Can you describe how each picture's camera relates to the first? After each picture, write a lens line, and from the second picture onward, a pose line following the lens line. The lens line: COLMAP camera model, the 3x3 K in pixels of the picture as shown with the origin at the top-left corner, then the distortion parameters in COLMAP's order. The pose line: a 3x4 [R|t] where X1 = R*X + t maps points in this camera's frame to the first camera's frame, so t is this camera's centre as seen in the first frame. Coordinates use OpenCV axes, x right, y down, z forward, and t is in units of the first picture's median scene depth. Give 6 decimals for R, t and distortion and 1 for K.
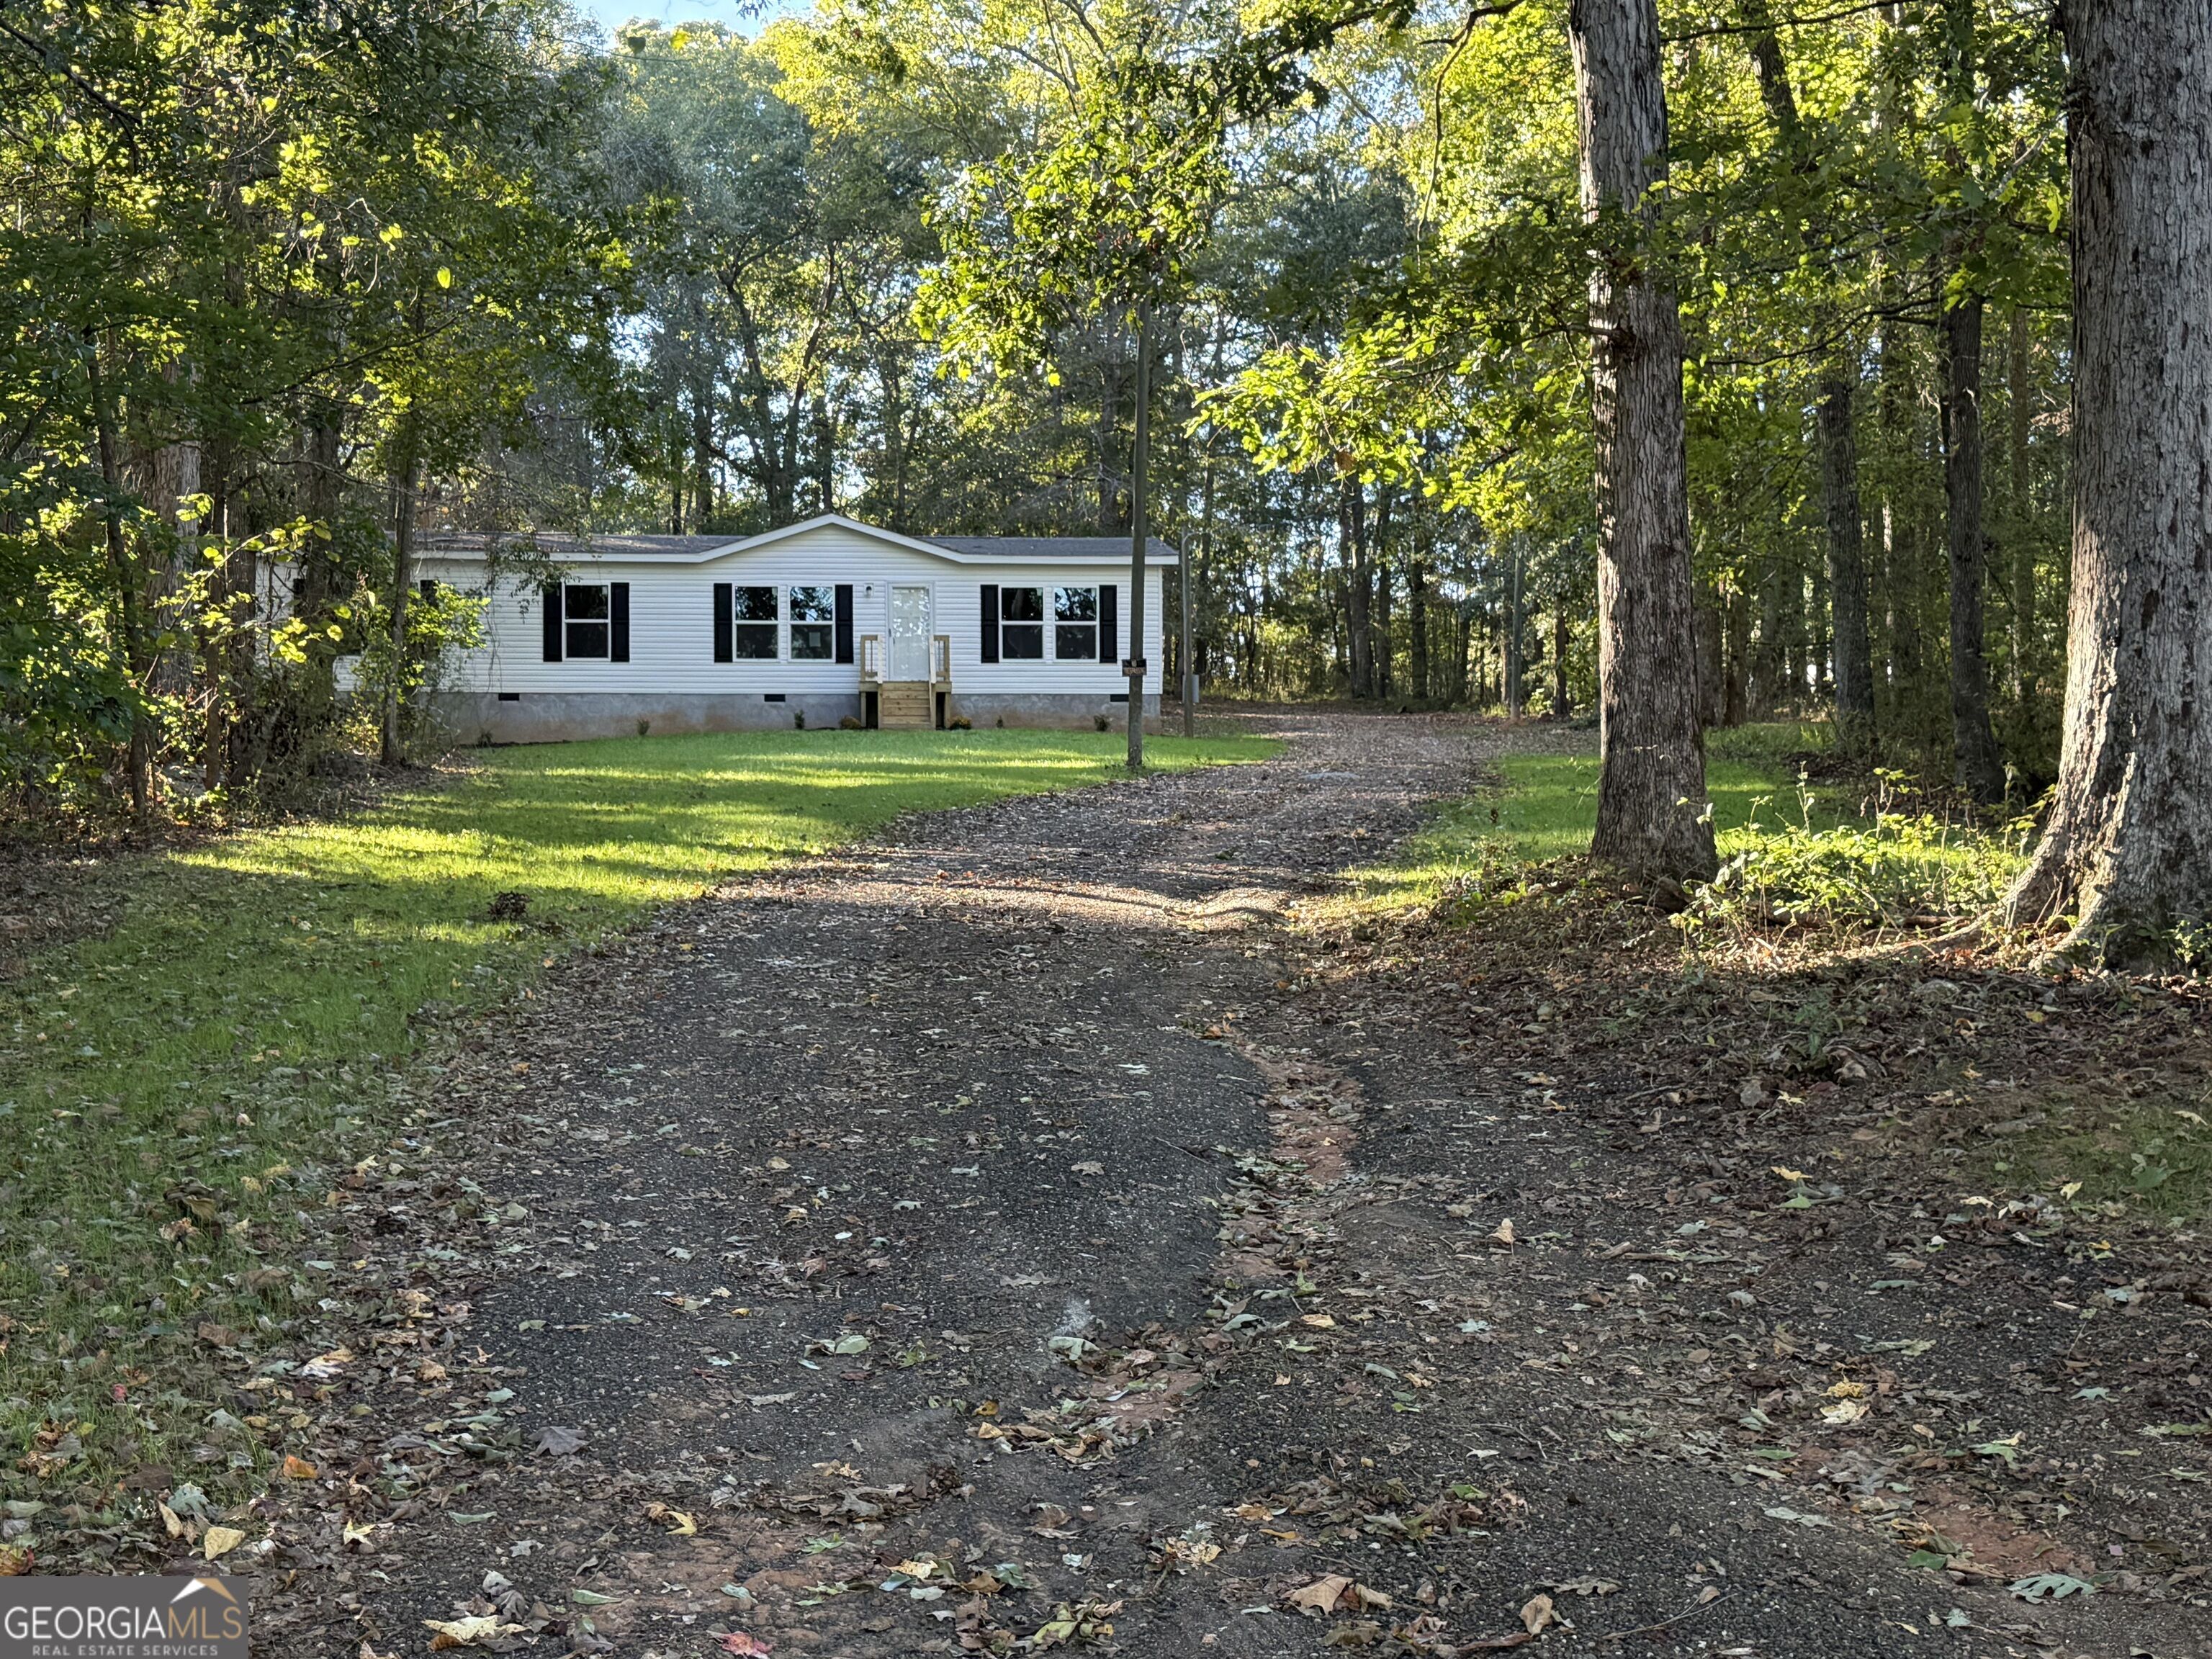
lens RADIAL K [[2794.5, 0, 1096.8], [0, 2794.5, 831.2], [0, 0, 1]] dist [0.172280, 0.000000]
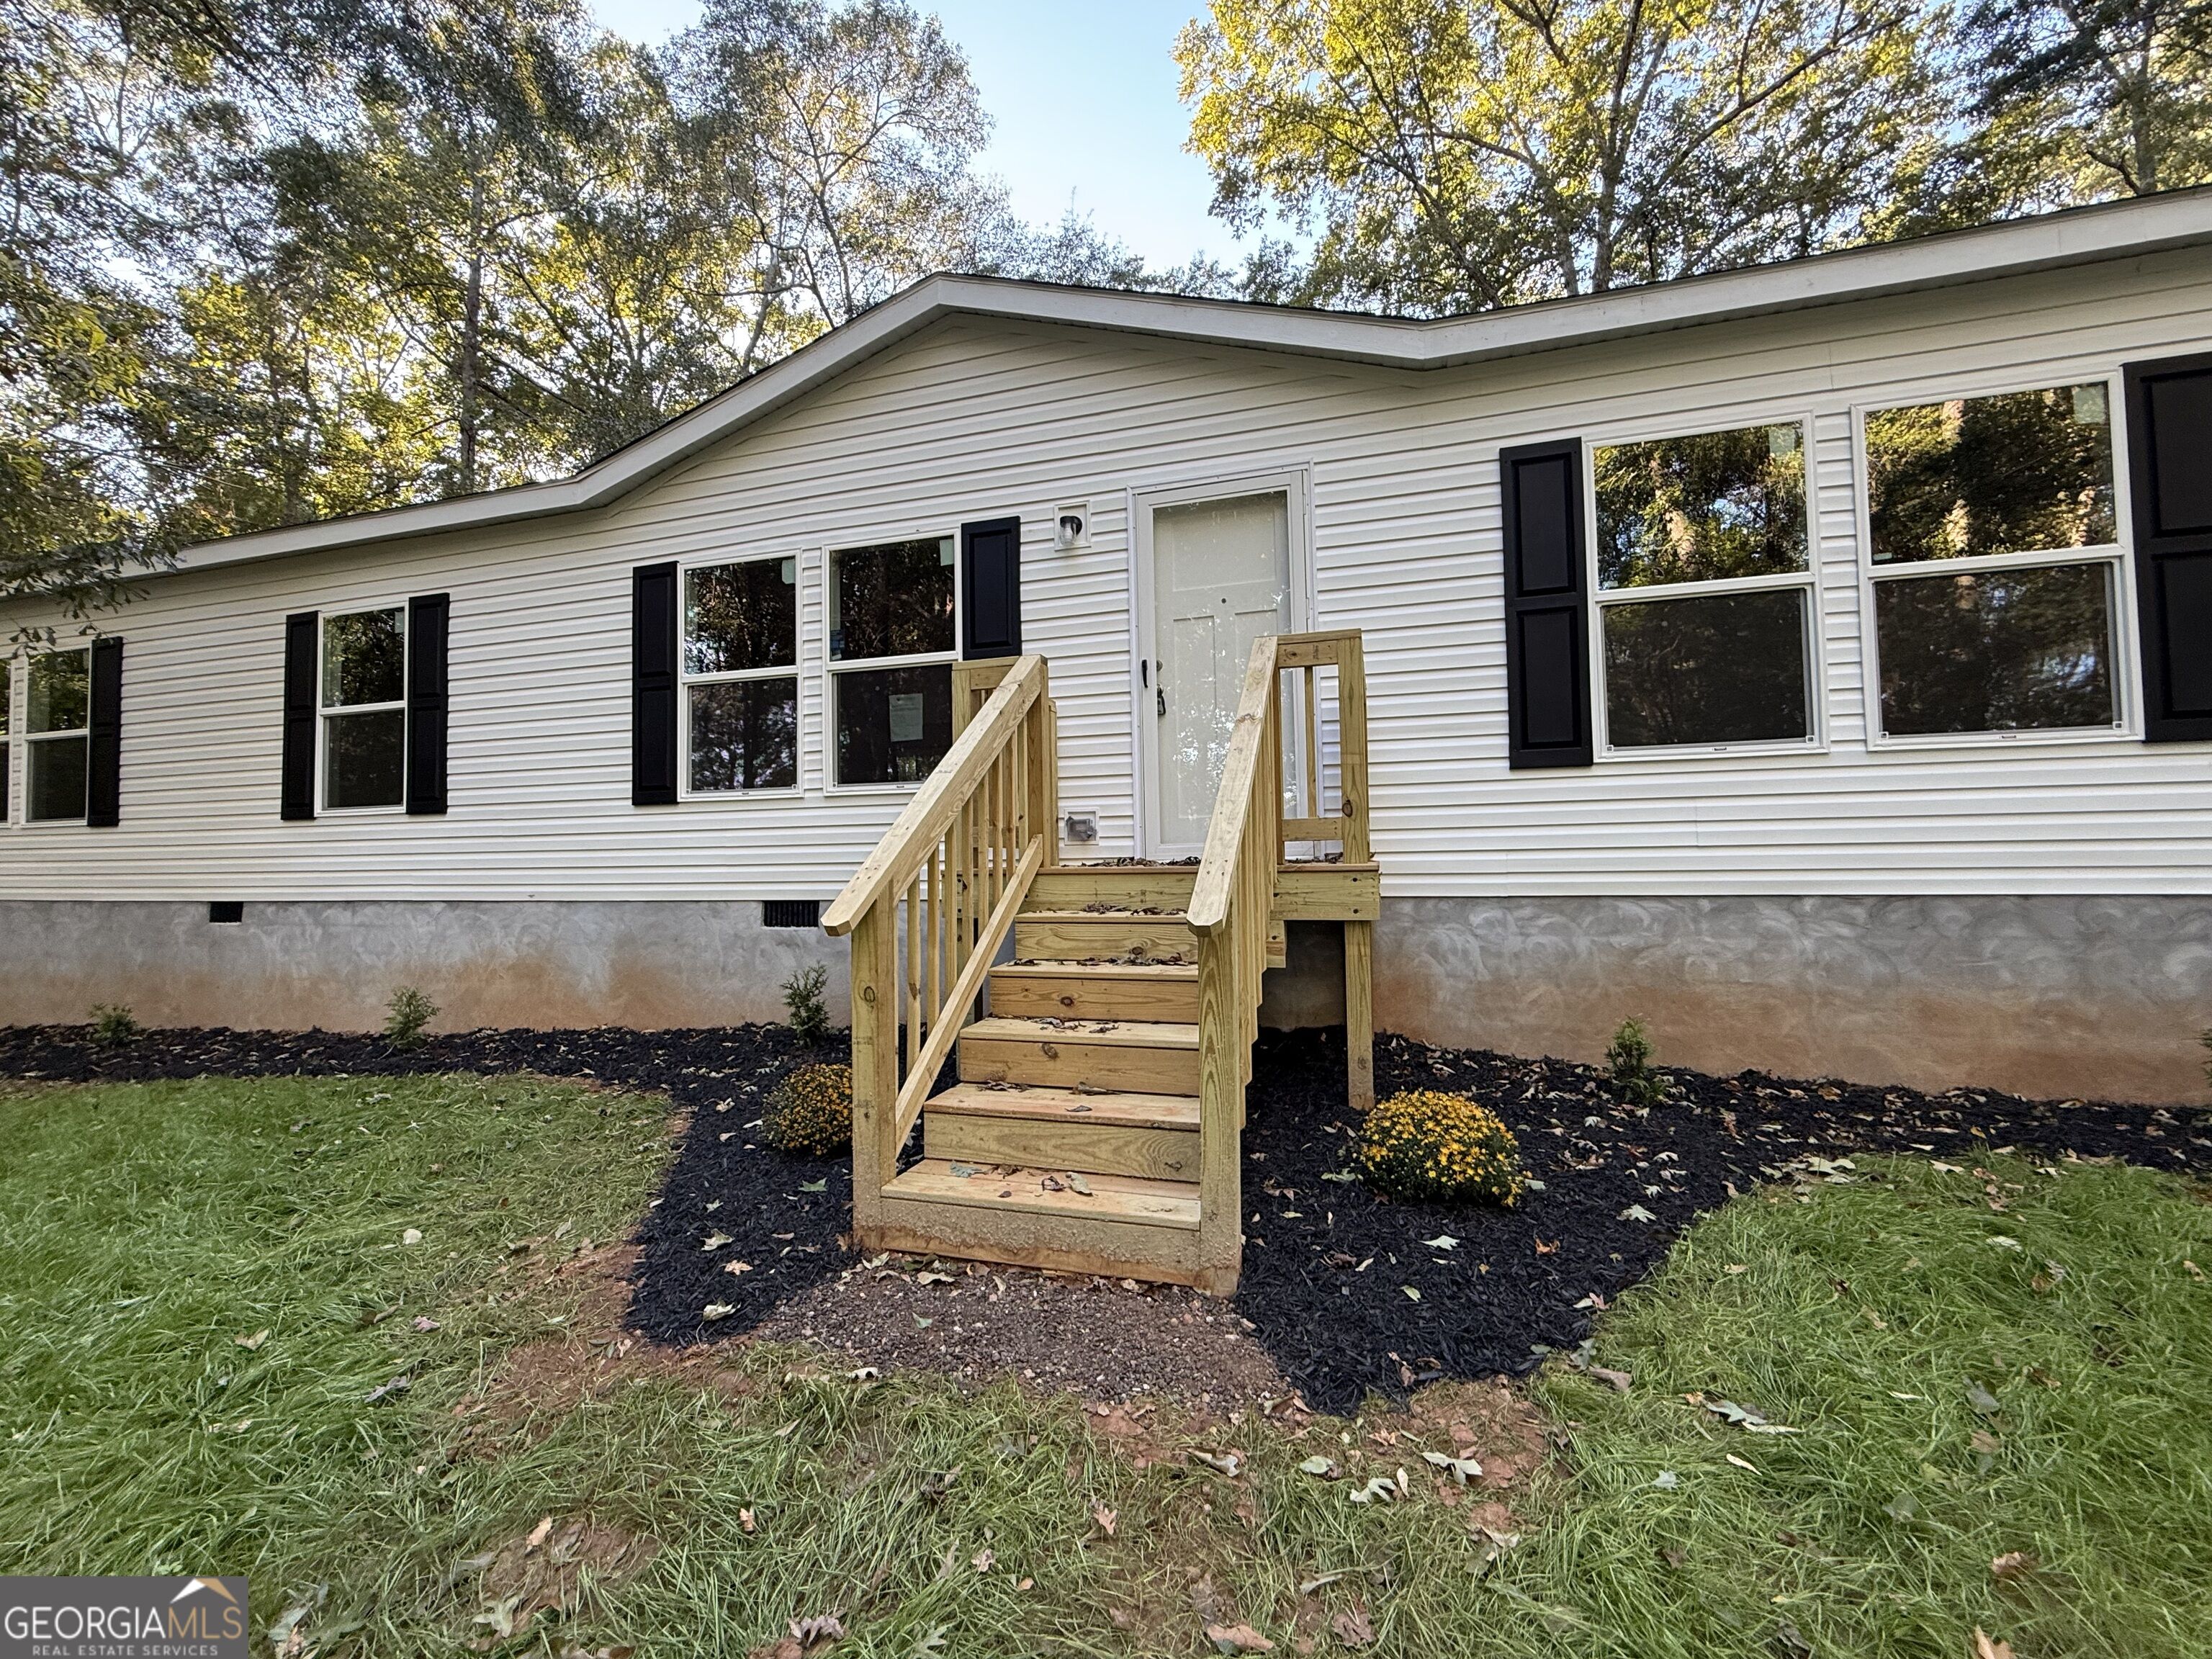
lens RADIAL K [[941.0, 0, 1106.6], [0, 941.0, 829.0], [0, 0, 1]] dist [-0.002577, 0.000553]
pose [[0.920381, -0.022525, -0.390373, -0.042178], [0.015856, 0.999668, -0.020300, -0.054337], [0.390700, 0.012494, 0.920433, 0.917693]]
